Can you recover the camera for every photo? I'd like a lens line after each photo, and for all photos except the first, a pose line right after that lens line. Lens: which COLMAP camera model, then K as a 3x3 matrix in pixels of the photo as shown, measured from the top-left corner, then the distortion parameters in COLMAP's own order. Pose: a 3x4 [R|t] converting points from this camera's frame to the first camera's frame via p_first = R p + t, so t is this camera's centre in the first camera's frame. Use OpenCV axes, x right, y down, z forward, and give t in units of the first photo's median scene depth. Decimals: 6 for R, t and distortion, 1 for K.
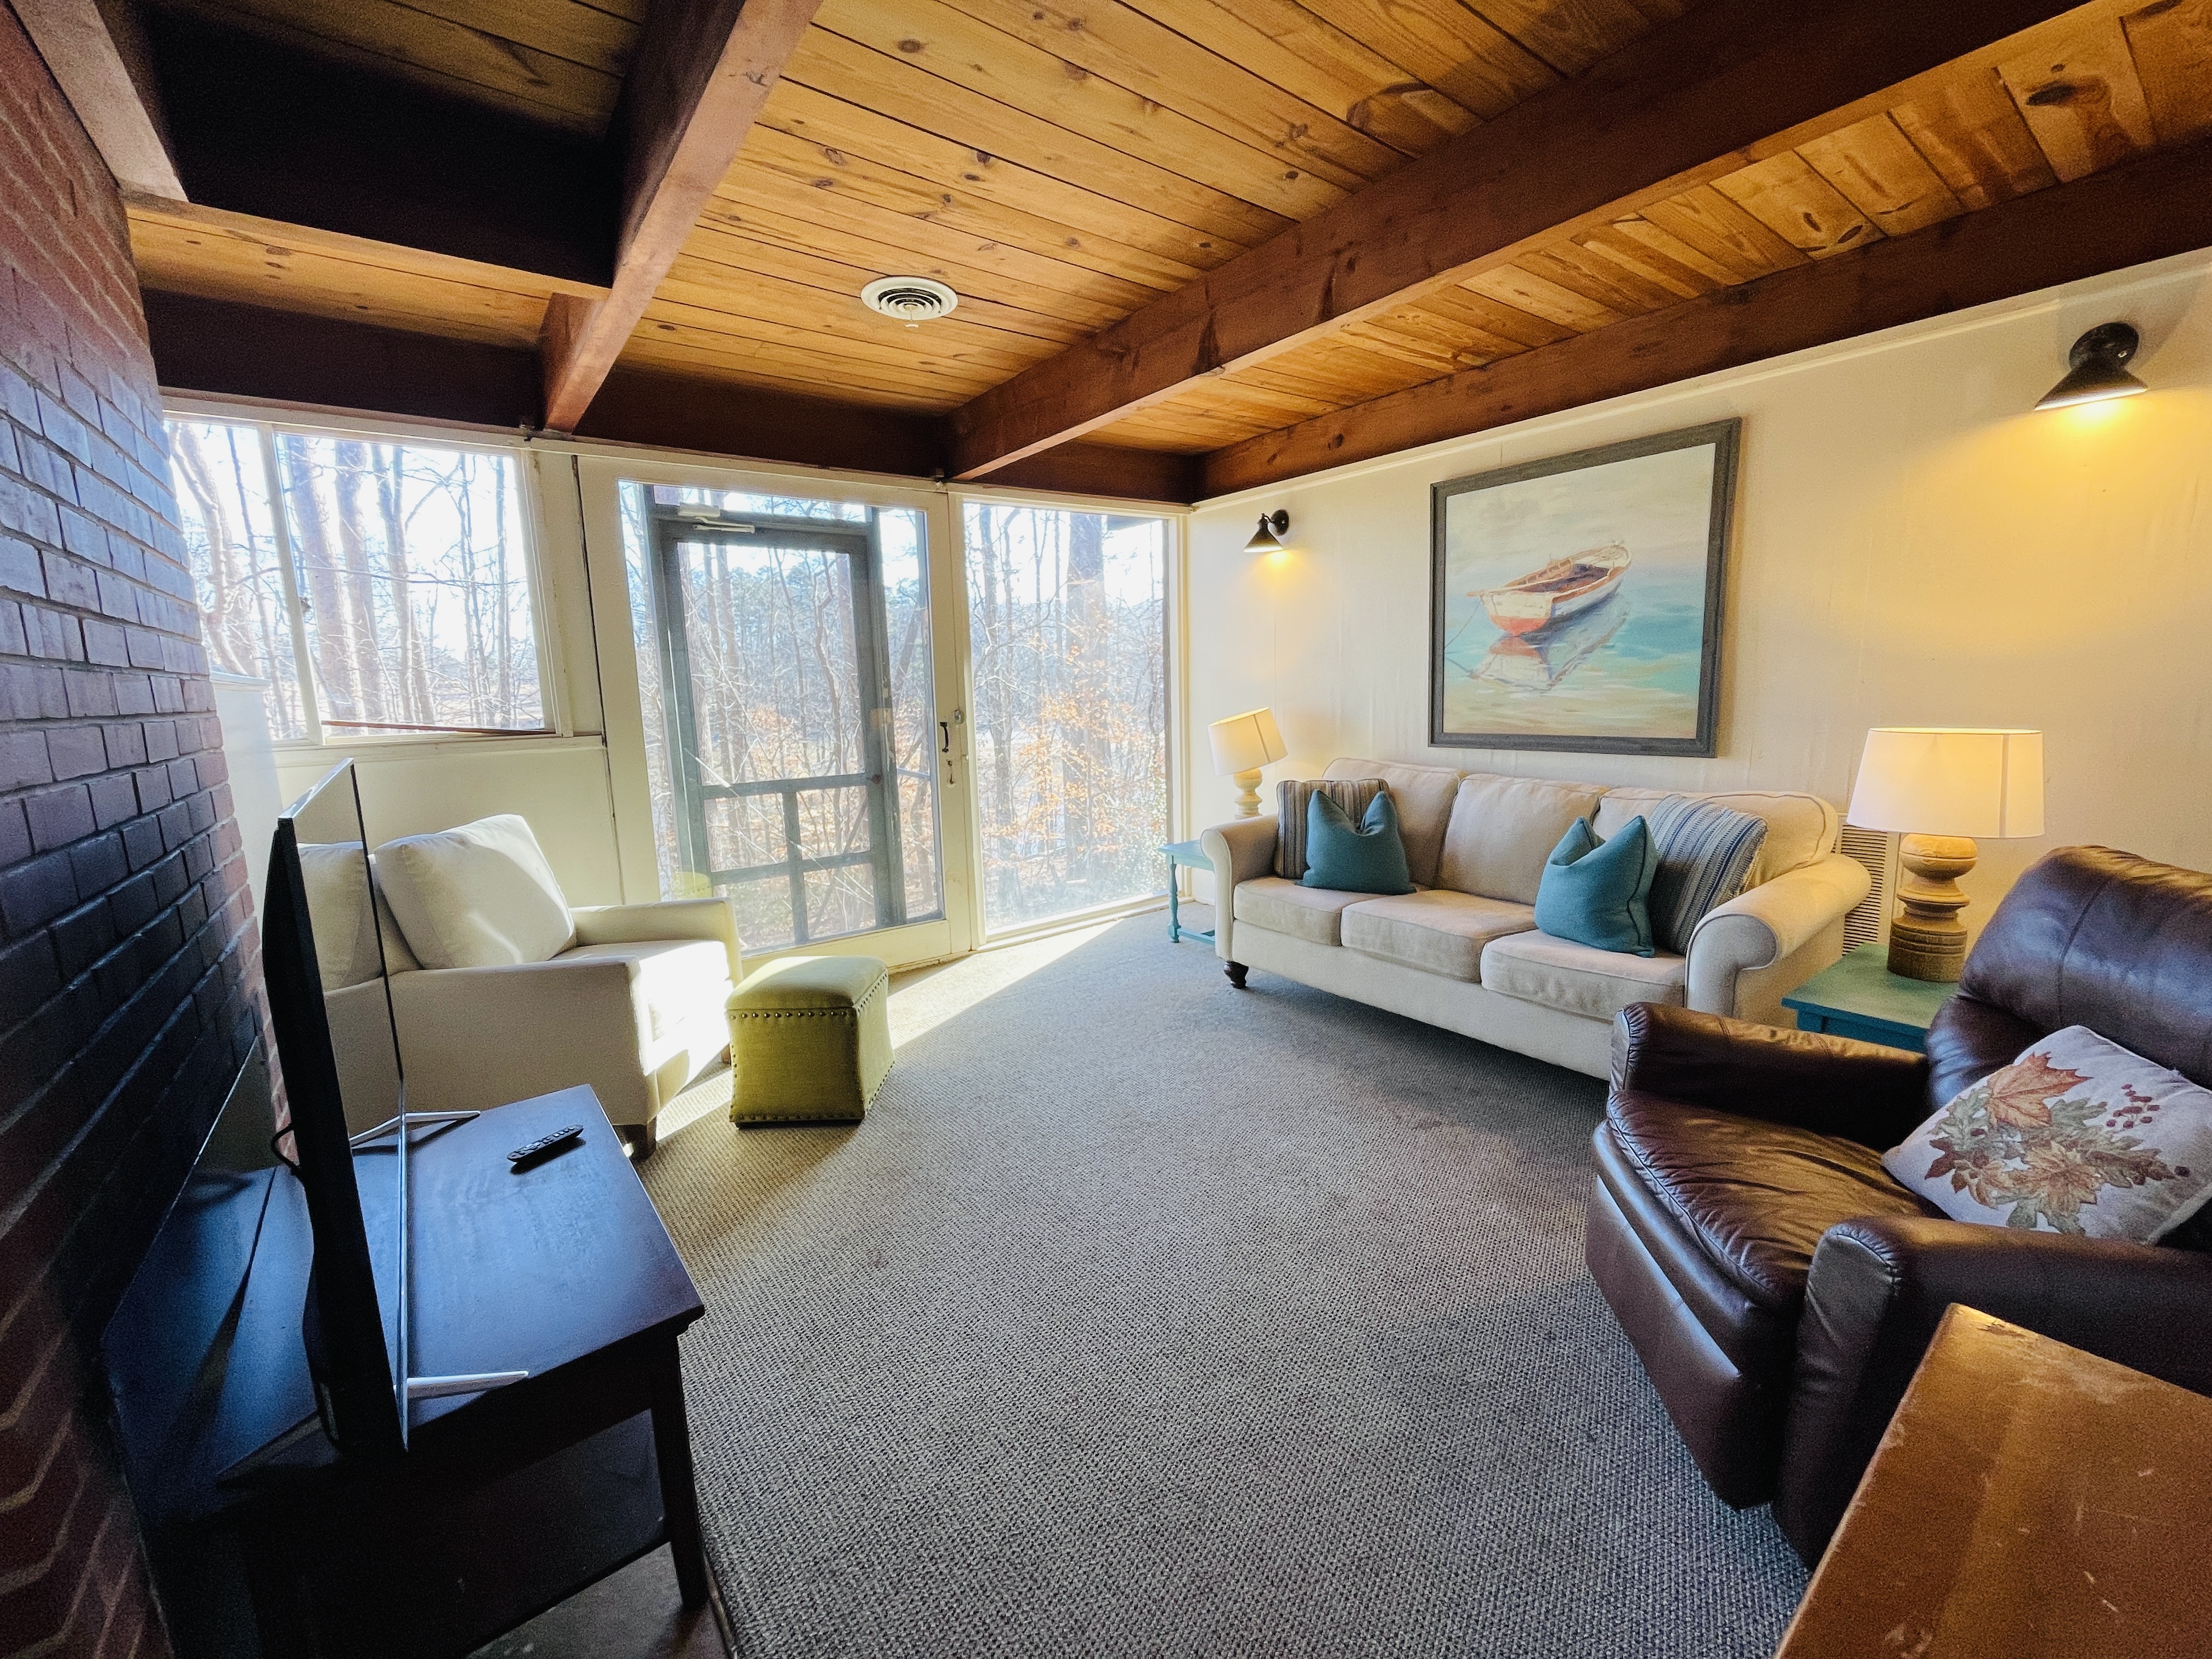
lens RADIAL K [[893.9, 0, 1106.0], [0, 893.9, 829.5], [0, 0, 1]] dist [-0.001659, -0.000192]
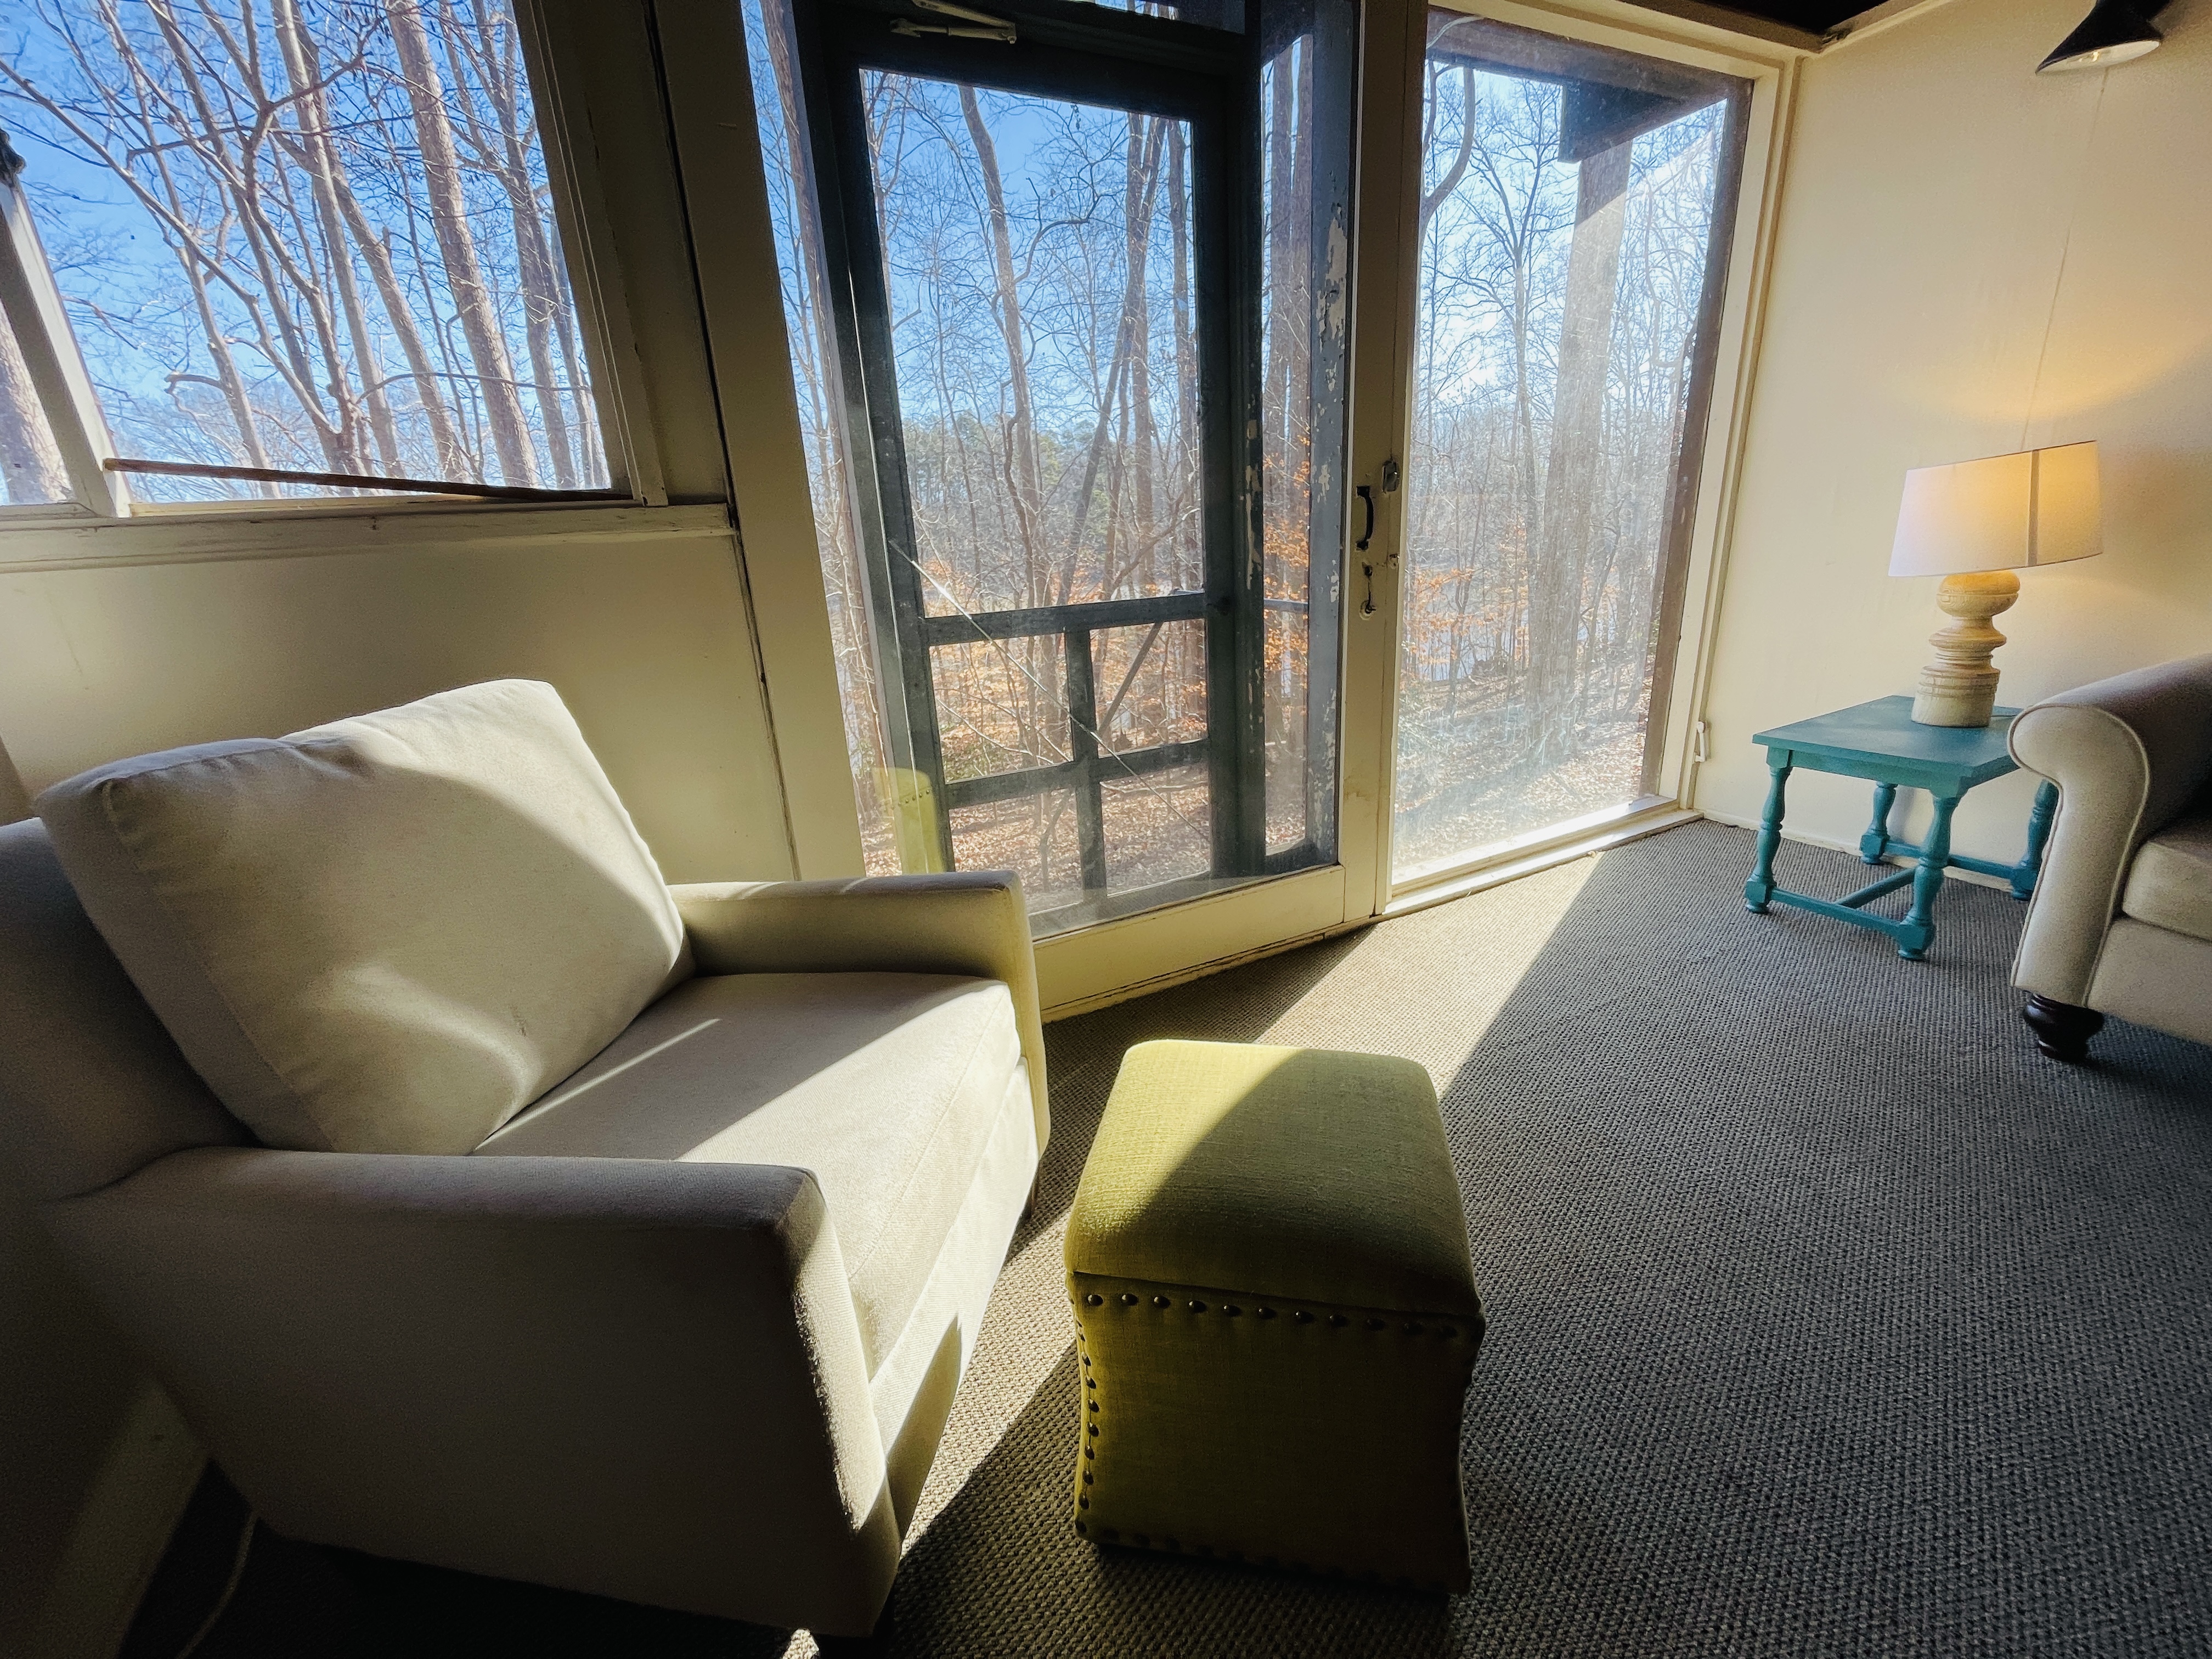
lens RADIAL K [[893.9, 0, 1106.0], [0, 893.9, 829.5], [0, 0, 1]] dist [-0.001659, -0.000192]
pose [[0.984112, 0.028210, -0.175293, -0.247958], [0.000579, 0.986781, 0.162056, -0.011470], [0.177547, -0.159583, 0.971087, 0.486178]]
